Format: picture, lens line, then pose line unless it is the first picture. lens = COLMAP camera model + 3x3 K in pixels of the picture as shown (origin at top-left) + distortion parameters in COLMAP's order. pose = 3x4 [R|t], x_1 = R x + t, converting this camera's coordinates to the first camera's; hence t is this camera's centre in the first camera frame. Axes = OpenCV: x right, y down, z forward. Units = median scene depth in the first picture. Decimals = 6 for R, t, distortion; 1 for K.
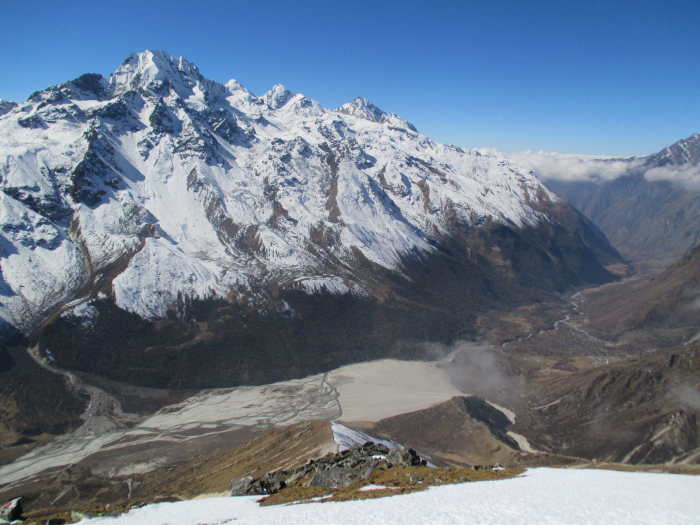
lens RADIAL K [[592.0, 0, 338.8], [0, 592.0, 260.4], [0, 0, 1]] dist [-0.021791, 0.011146]
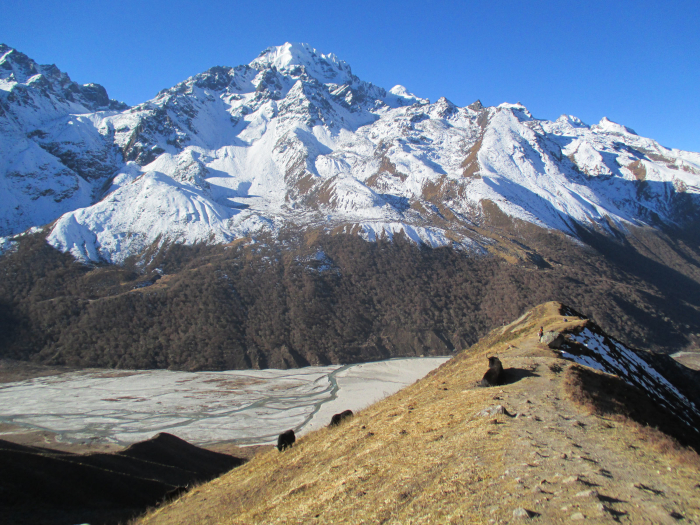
lens RADIAL K [[592.0, 0, 344.2], [0, 592.0, 258.0], [0, 0, 1]] dist [-0.021791, 0.011146]
pose [[0.933308, -0.012663, -0.358854, 0.090997], [-0.038223, 0.990196, -0.134352, 0.105229], [0.357037, 0.139109, 0.923674, 0.341145]]
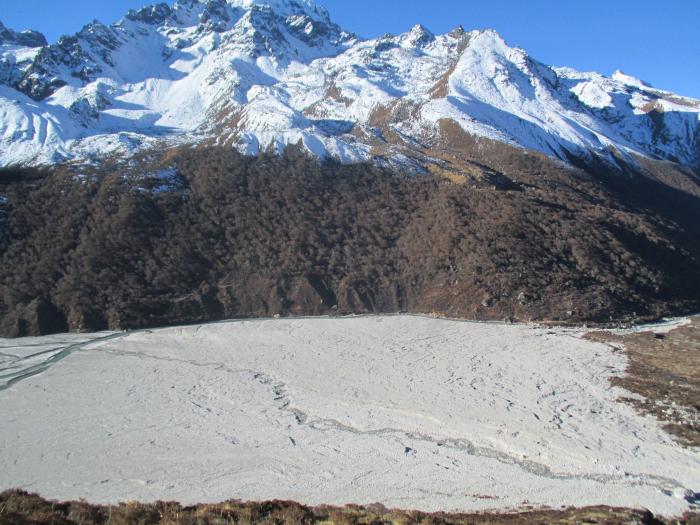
lens RADIAL K [[592.0, 0, 346.7], [0, 592.0, 261.4], [0, 0, 1]] dist [-0.021791, 0.011146]
pose [[0.925444, -0.010185, -0.378748, 0.107171], [-0.030633, 0.994355, -0.101589, 0.114117], [0.377645, 0.105617, 0.919907, 0.487134]]
